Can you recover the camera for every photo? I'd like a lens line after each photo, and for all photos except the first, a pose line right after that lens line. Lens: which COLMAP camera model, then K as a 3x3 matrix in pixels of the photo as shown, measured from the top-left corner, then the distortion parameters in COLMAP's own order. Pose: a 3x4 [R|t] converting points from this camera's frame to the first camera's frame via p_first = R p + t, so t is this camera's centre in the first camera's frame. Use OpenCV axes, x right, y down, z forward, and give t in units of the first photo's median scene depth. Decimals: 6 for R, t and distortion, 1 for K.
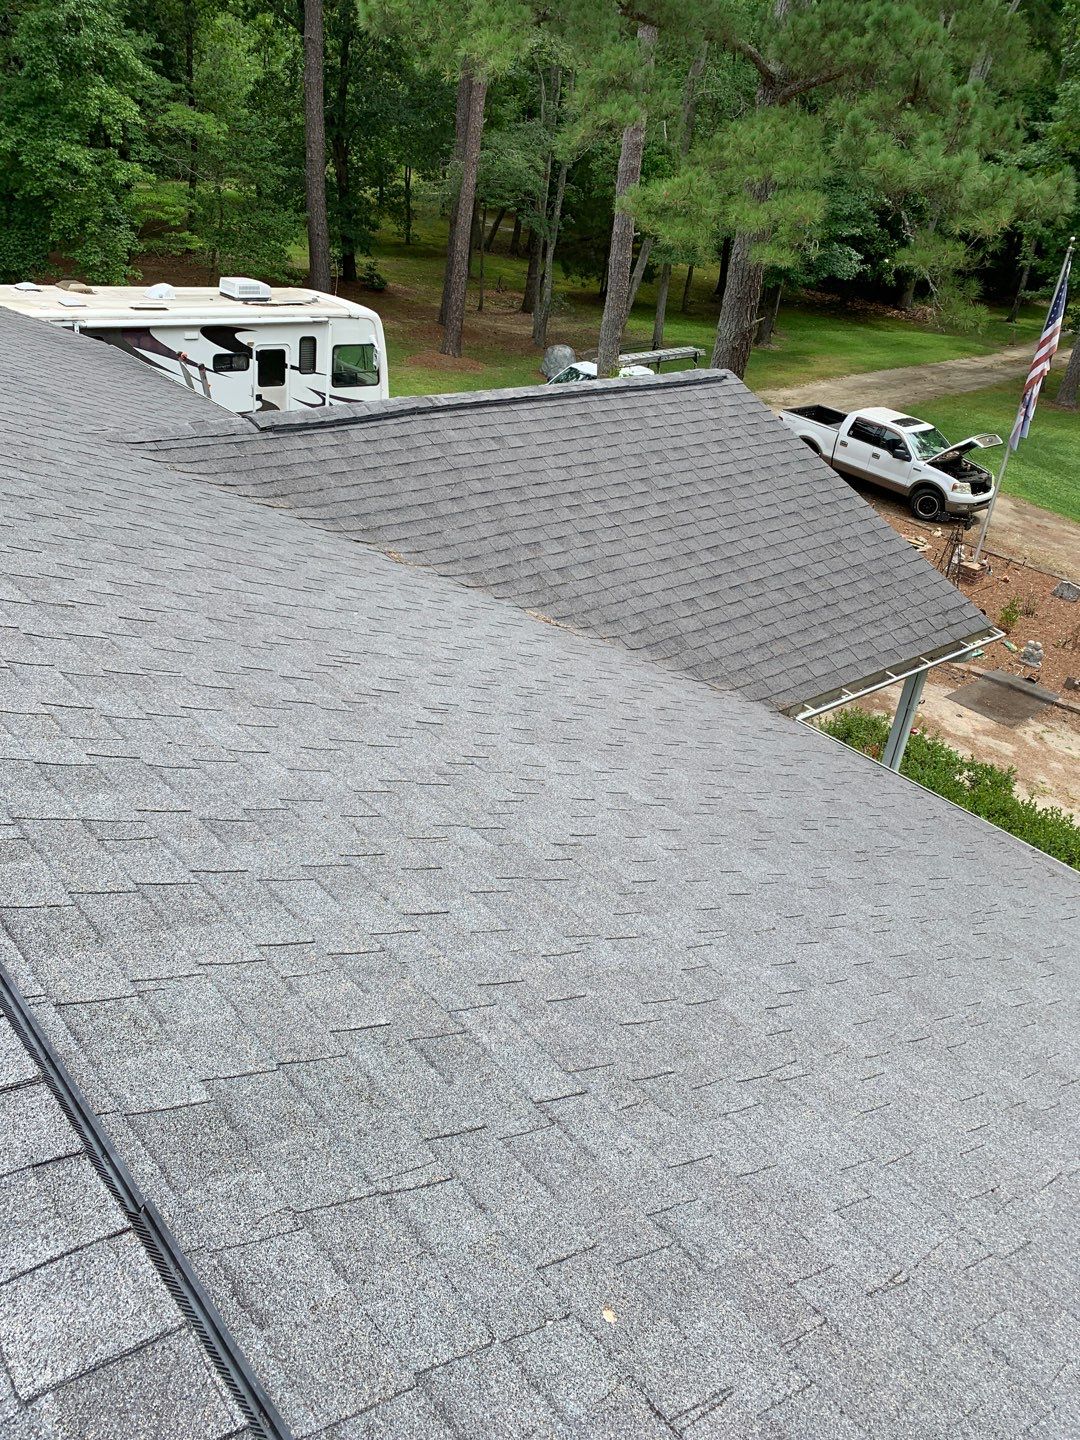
lens RADIAL K [[1100.4, 0, 538.2], [0, 1100.4, 700.2], [0, 0, 1]] dist [0.031977, -0.032723]
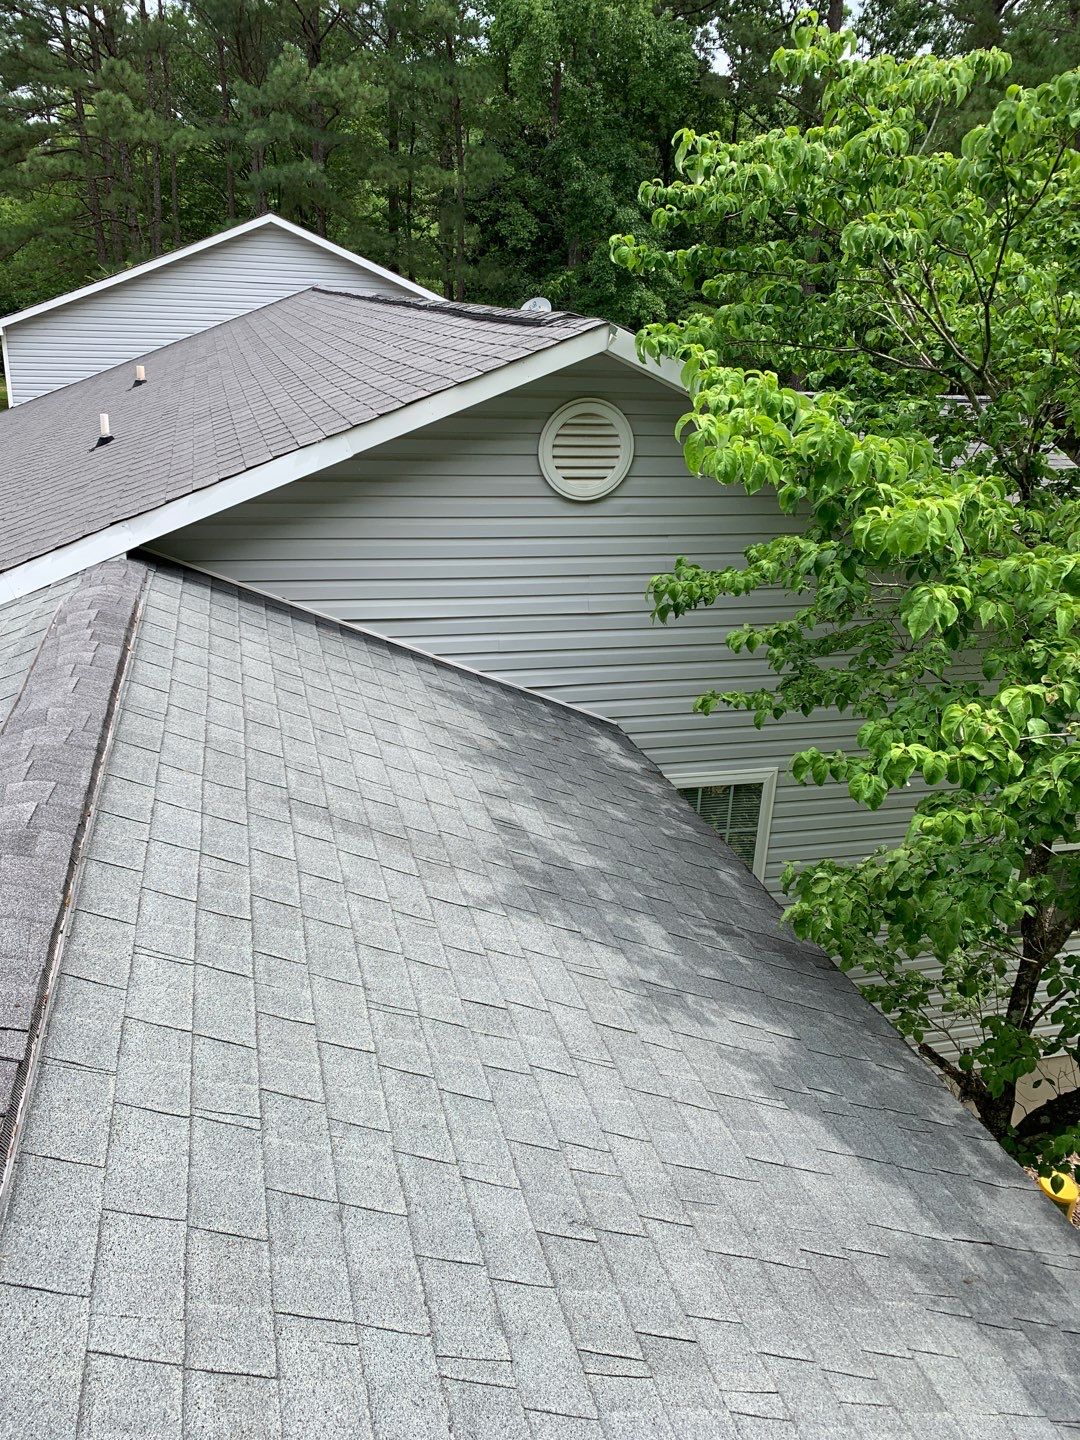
lens RADIAL K [[1100.4, 0, 525.0], [0, 1100.4, 697.6], [0, 0, 1]] dist [0.031977, -0.032723]
pose [[0.899084, 0.090672, -0.428282, 0.651117], [-0.166478, 0.975631, -0.142931, 0.965087], [0.404886, 0.199807, 0.892270, -1.107612]]
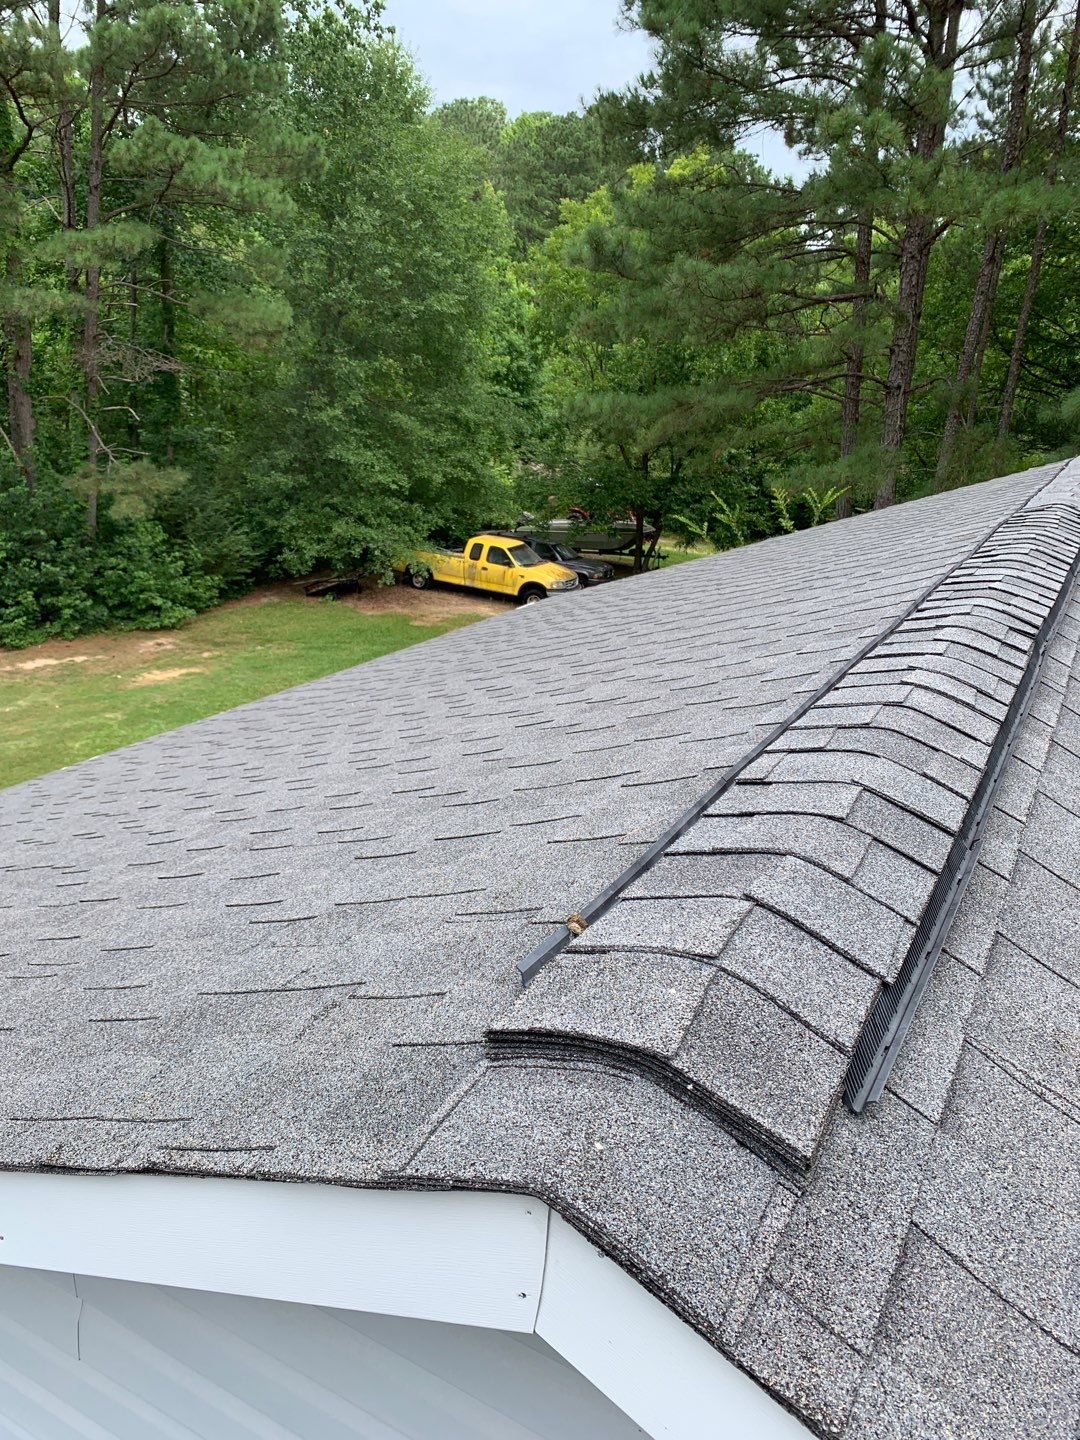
lens RADIAL K [[1100.4, 0, 540.5], [0, 1100.4, 704.3], [0, 0, 1]] dist [0.031977, -0.032723]
pose [[0.370606, 0.217043, -0.903075, -2.184888], [-0.478547, 0.877941, 0.014615, -1.452533], [0.796018, 0.426747, 0.429235, 1.933527]]
